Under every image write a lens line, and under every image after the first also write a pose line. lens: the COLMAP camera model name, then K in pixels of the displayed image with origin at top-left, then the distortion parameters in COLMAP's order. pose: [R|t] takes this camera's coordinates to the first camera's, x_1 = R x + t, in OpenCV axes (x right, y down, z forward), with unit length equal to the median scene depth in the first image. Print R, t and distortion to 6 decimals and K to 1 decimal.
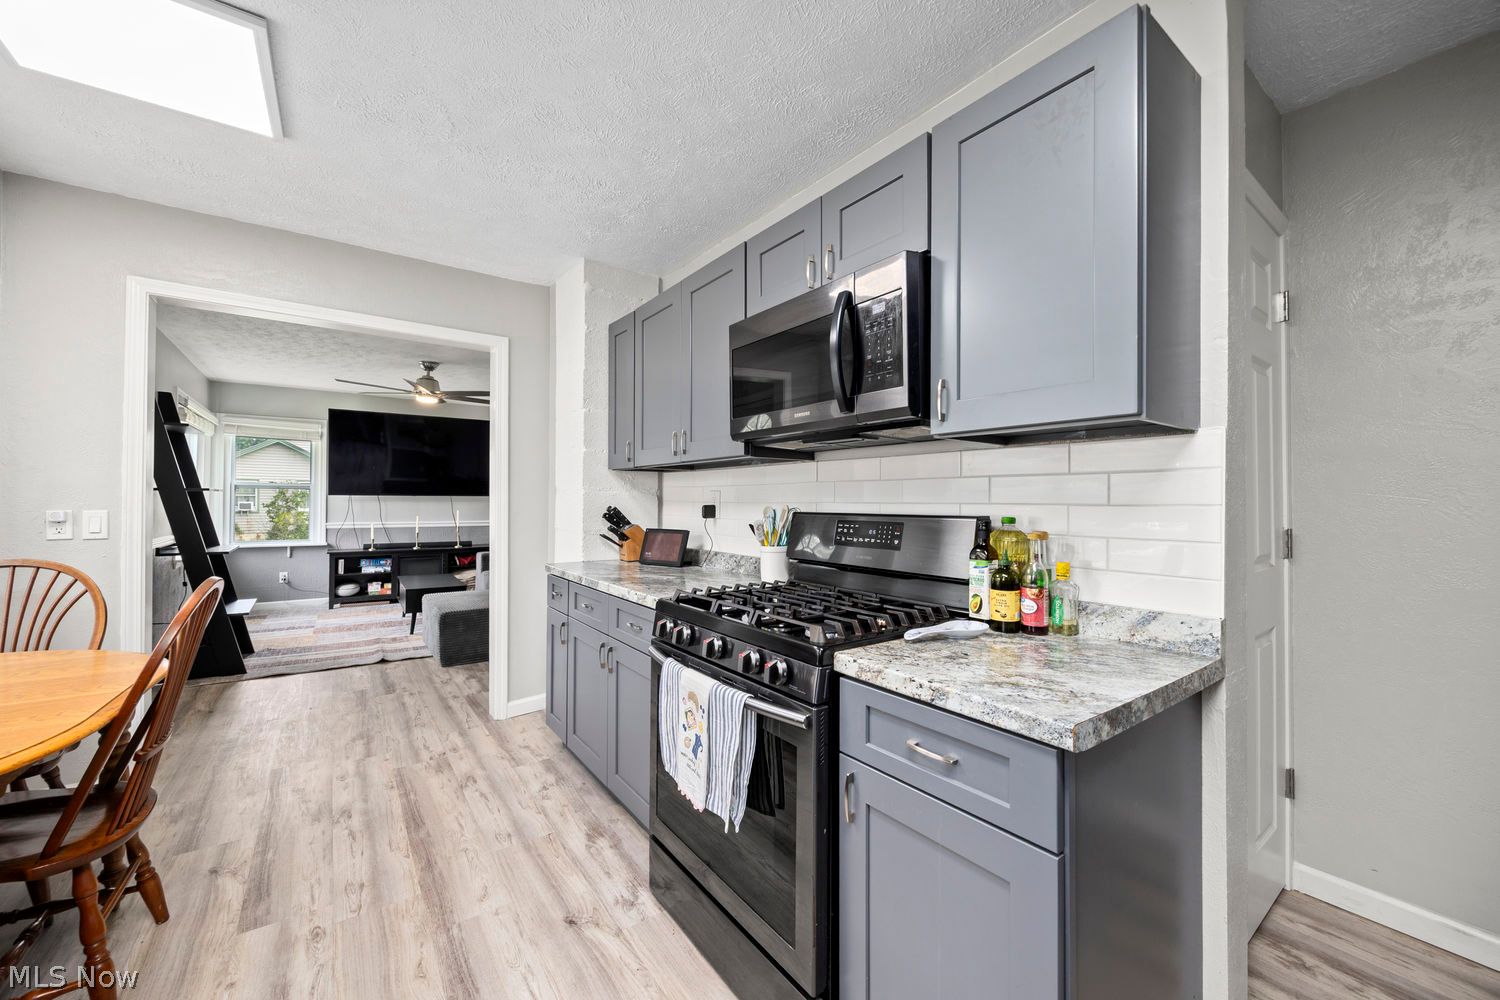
lens RADIAL K [[577.4, 0, 745.4], [0, 577.4, 496.6], [0, 0, 1]] dist [-0.006190, 0.000228]
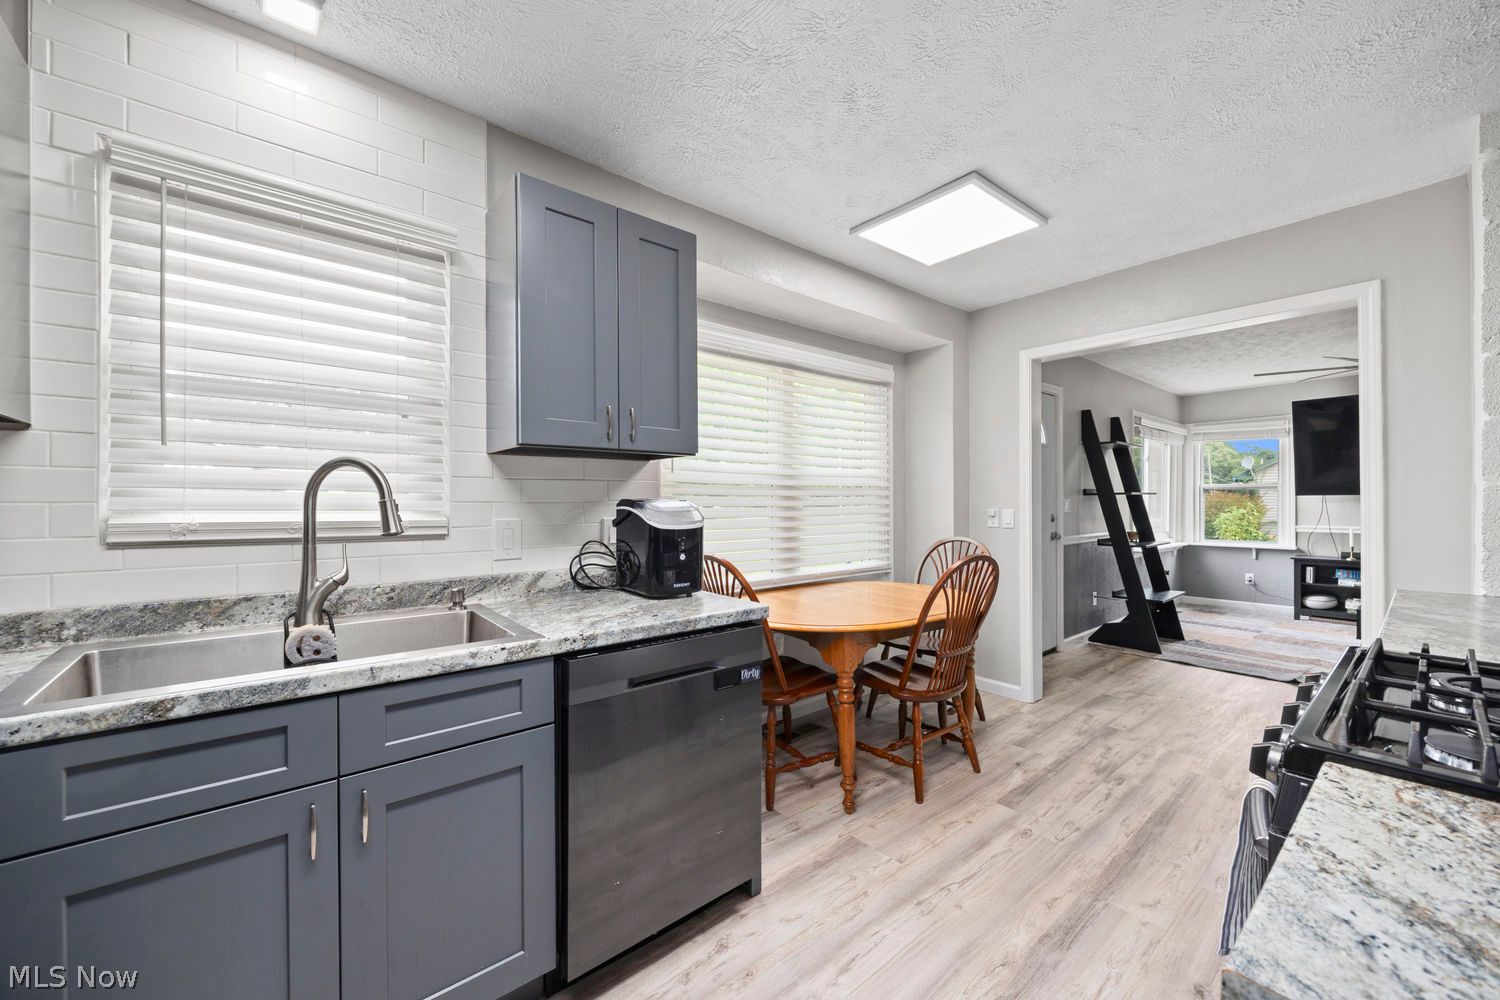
lens RADIAL K [[577.4, 0, 754.8], [0, 577.4, 507.0], [0, 0, 1]] dist [-0.006190, 0.000228]
pose [[0.069206, 0.001202, -0.997602, 0.285031], [0.014395, 0.999894, 0.002204, 0.002766], [0.997499, -0.014513, 0.069181, 0.164261]]
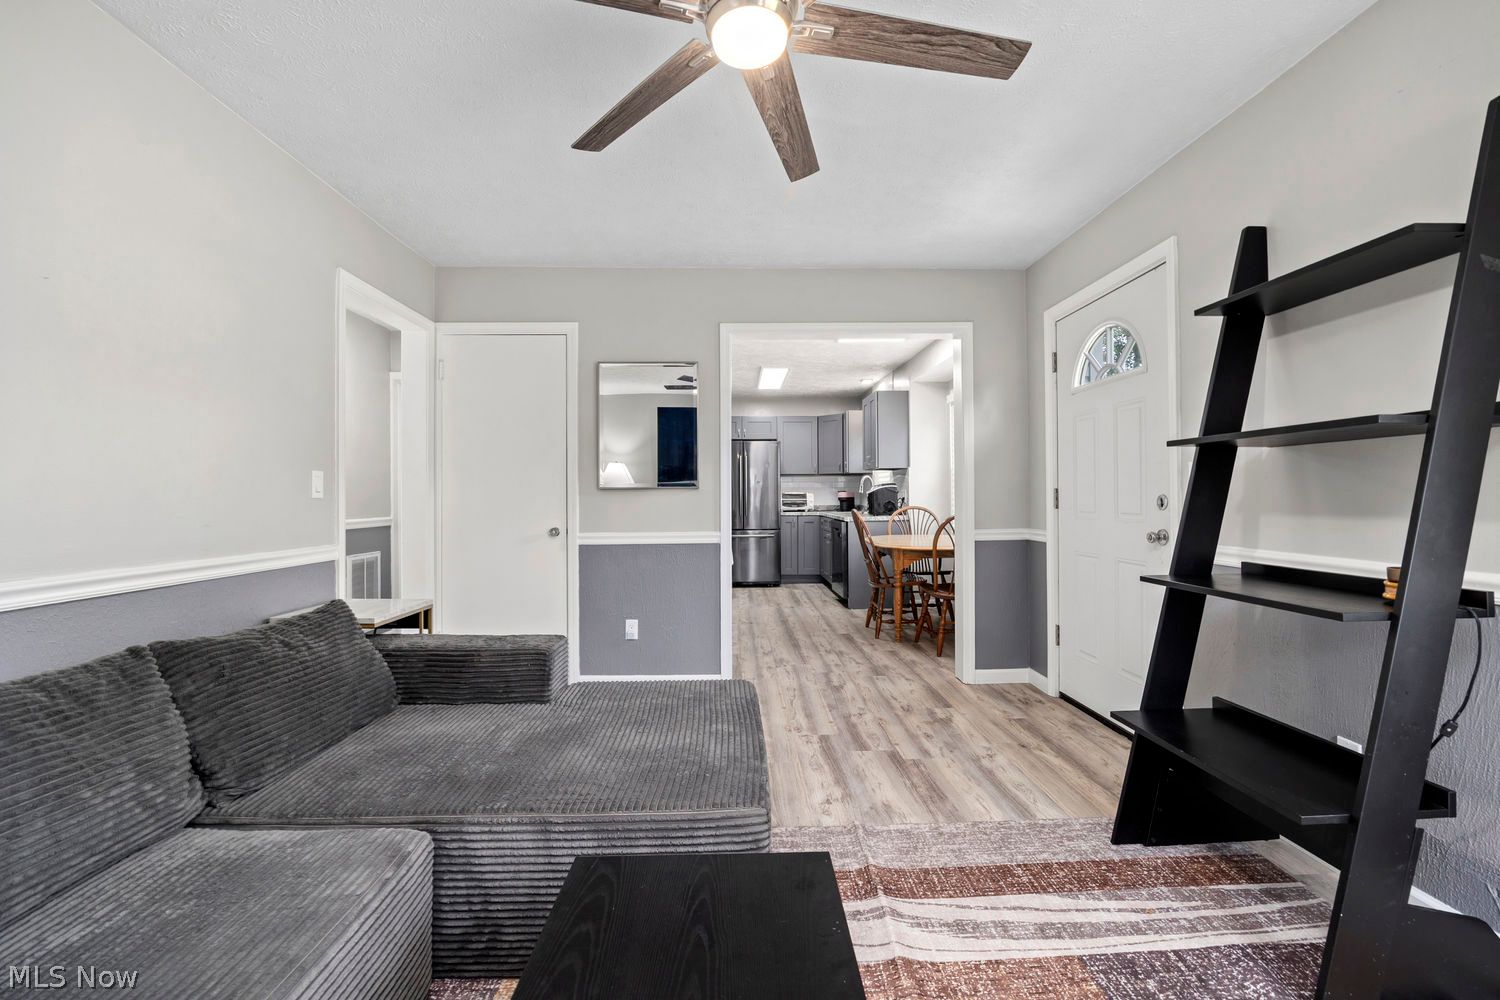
lens RADIAL K [[626.2, 0, 746.5], [0, 626.2, 494.6], [0, 0, 1]] dist [-0.011596, 0.001039]
pose [[-0.827888, 0.000389, 0.560893, -1.212669], [-0.003239, 0.999980, -0.005475, 0.043573], [-0.560884, -0.006349, -0.827870, 2.119956]]
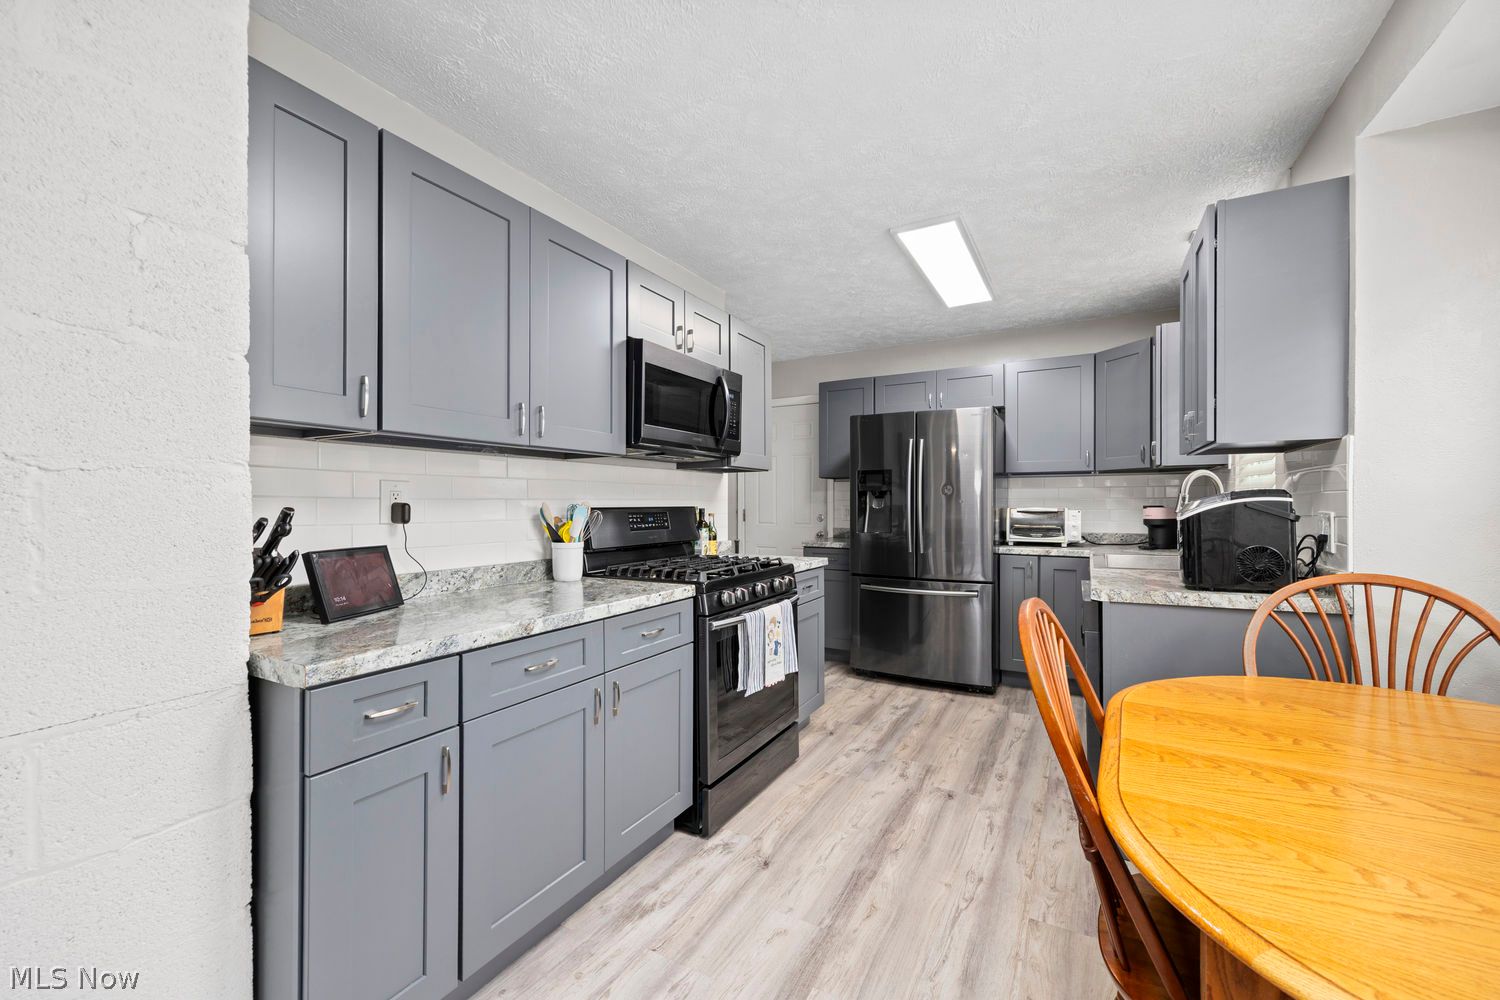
lens RADIAL K [[577.4, 0, 760.1], [0, 577.4, 502.3], [0, 0, 1]] dist [-0.006190, 0.000228]
pose [[-0.424358, -0.004760, 0.905482, -0.757949], [-0.007804, 0.999968, 0.001599, 0.008726], [-0.905461, -0.006388, -0.424381, 0.852868]]
